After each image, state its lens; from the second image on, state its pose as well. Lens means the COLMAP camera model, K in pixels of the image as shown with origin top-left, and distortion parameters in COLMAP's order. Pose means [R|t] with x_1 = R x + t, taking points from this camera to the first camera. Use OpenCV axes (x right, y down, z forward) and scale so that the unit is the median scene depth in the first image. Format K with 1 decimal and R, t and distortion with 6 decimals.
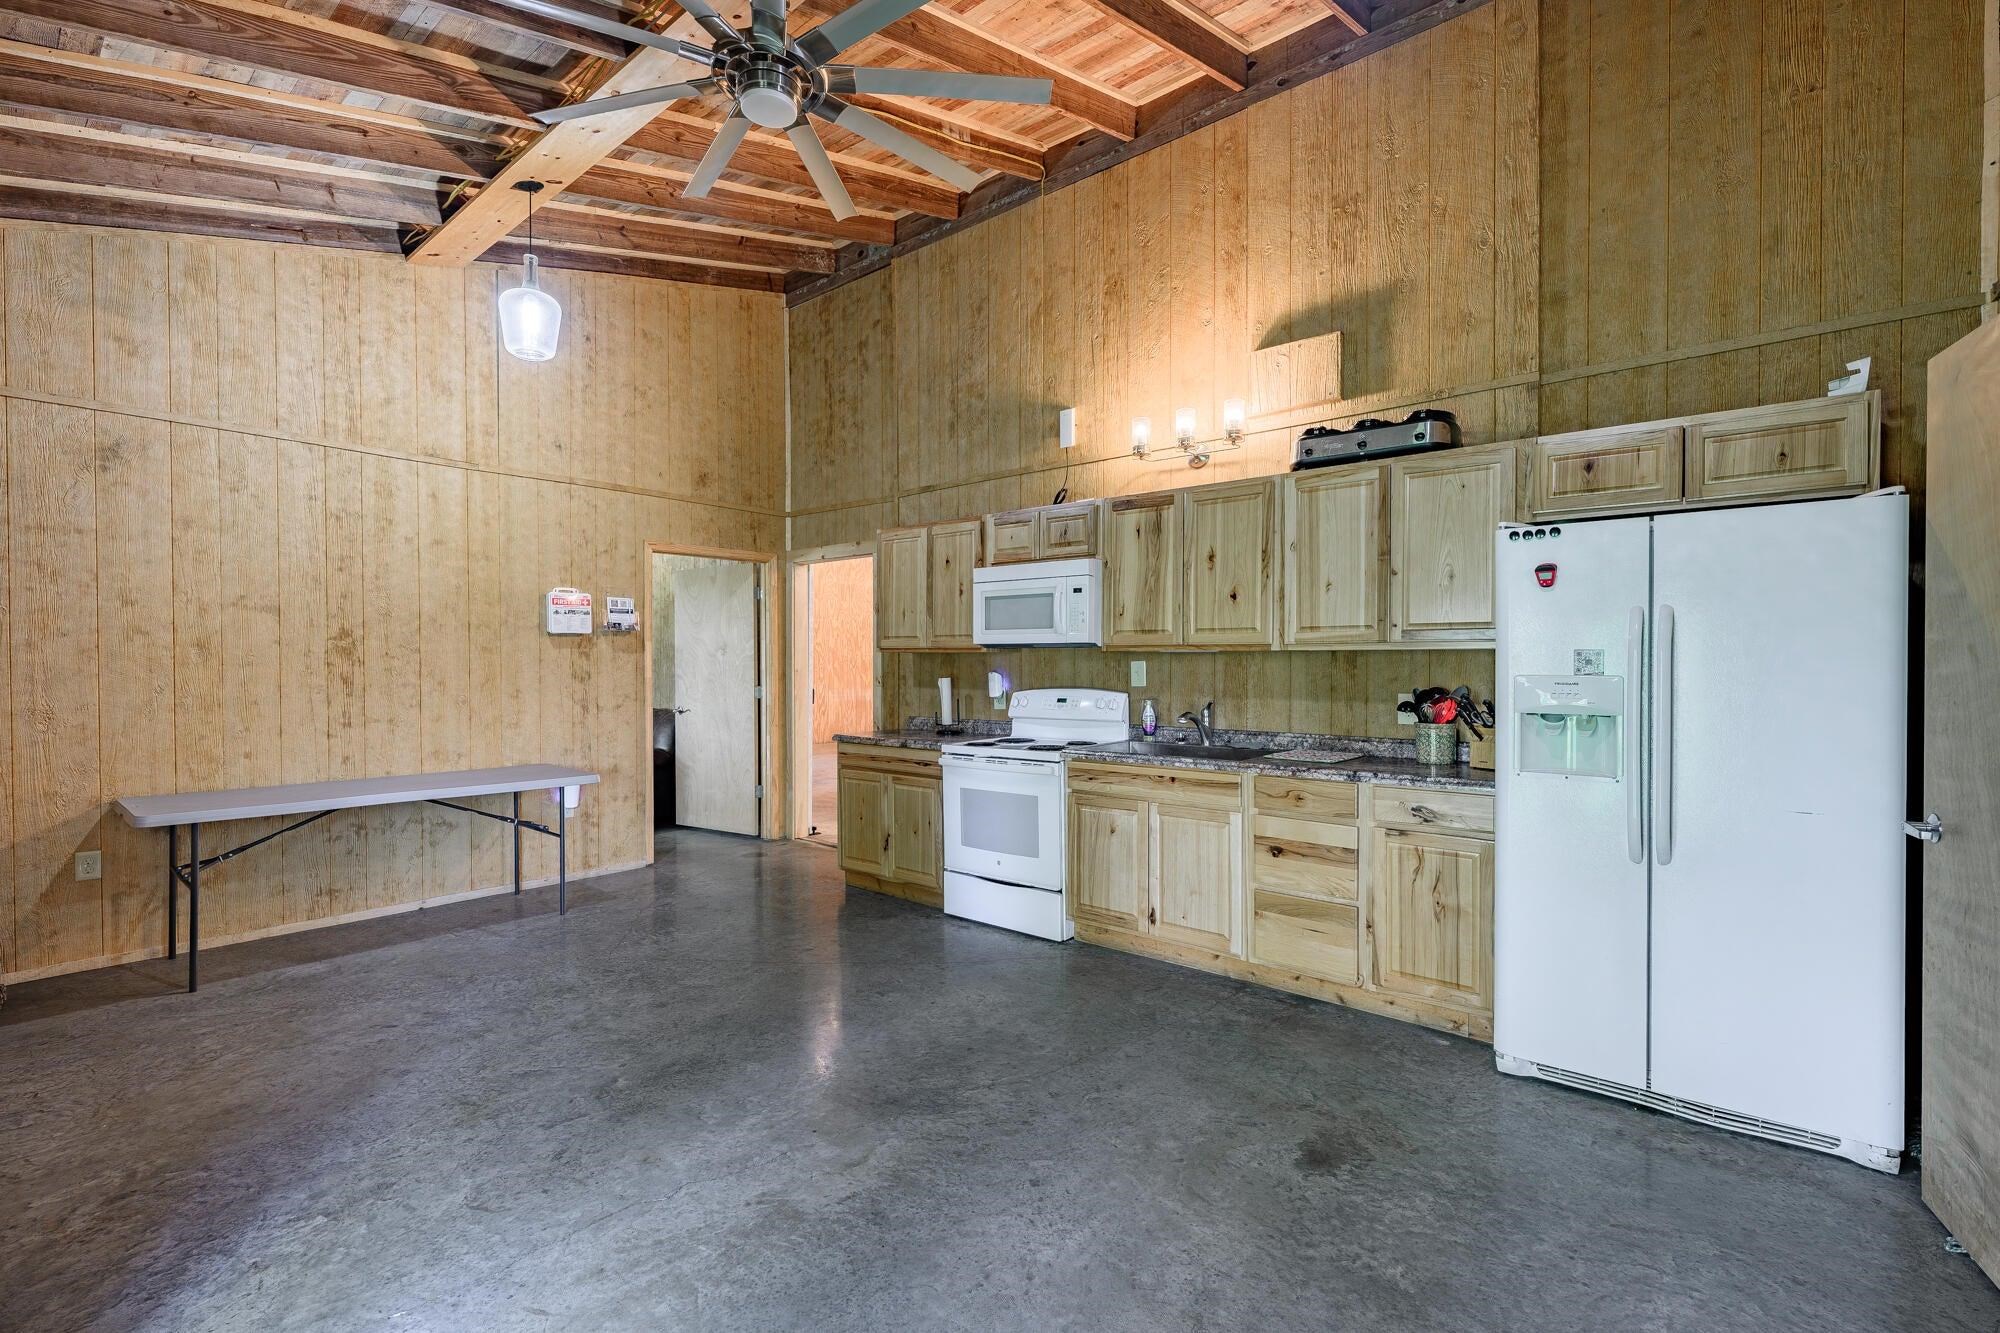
lens RADIAL K [[893.9, 0, 1002.8], [0, 893.9, 668.0], [0, 0, 1]] dist [-0.000568, -0.000016]
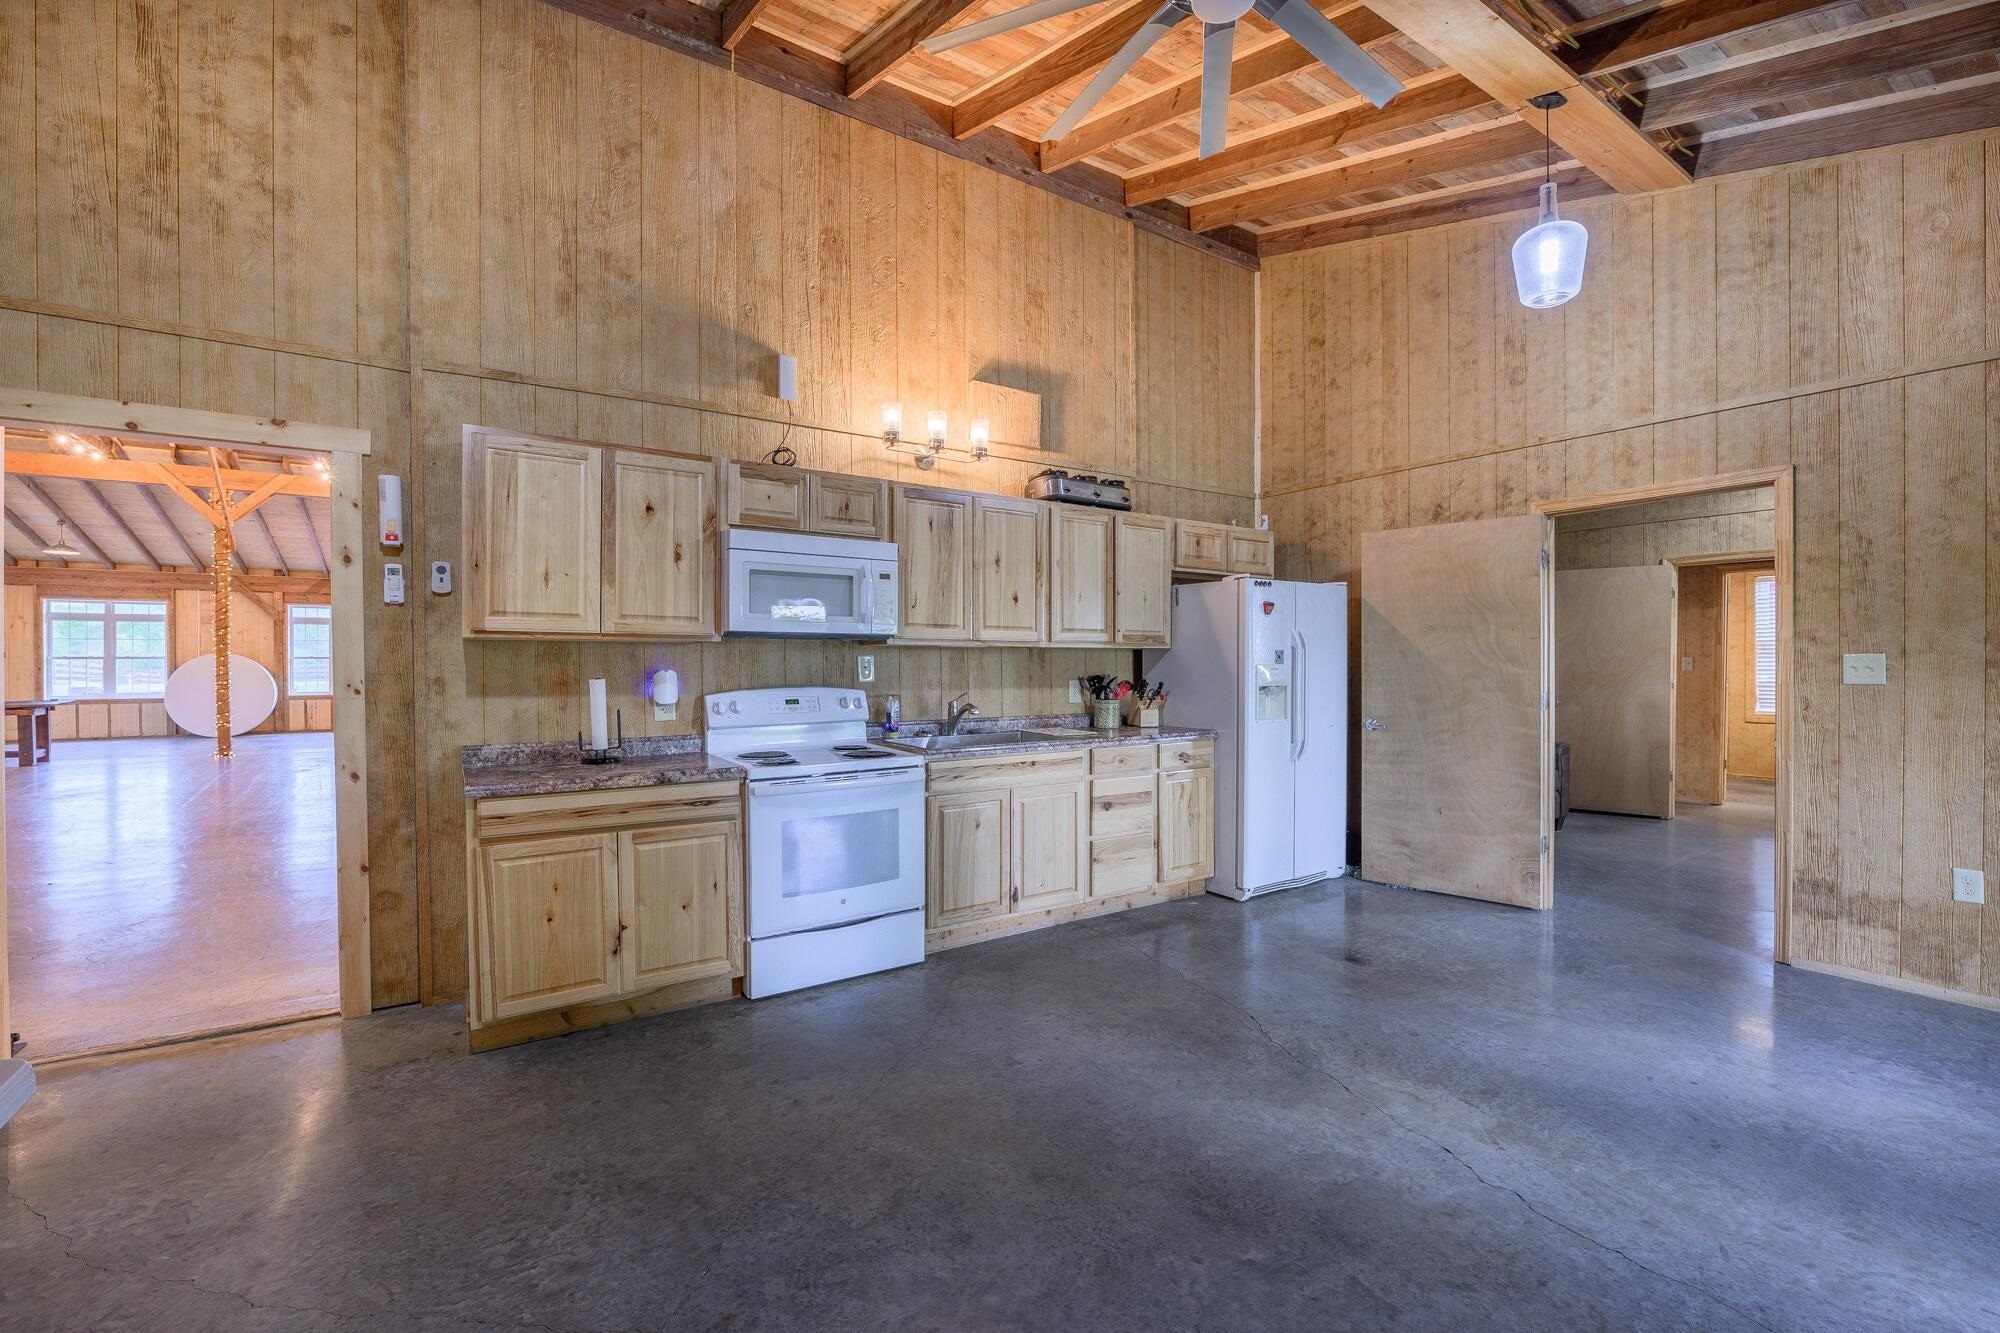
lens RADIAL K [[860.8, 0, 996.6], [0, 860.8, 668.5], [0, 0, 1]] dist [-0.018914, 0.000645]
pose [[0.265869, -0.007723, 0.963978, -0.787848], [0.007418, 0.999955, 0.005966, 0.002016], [-0.963981, 0.005564, 0.265914, 0.716969]]
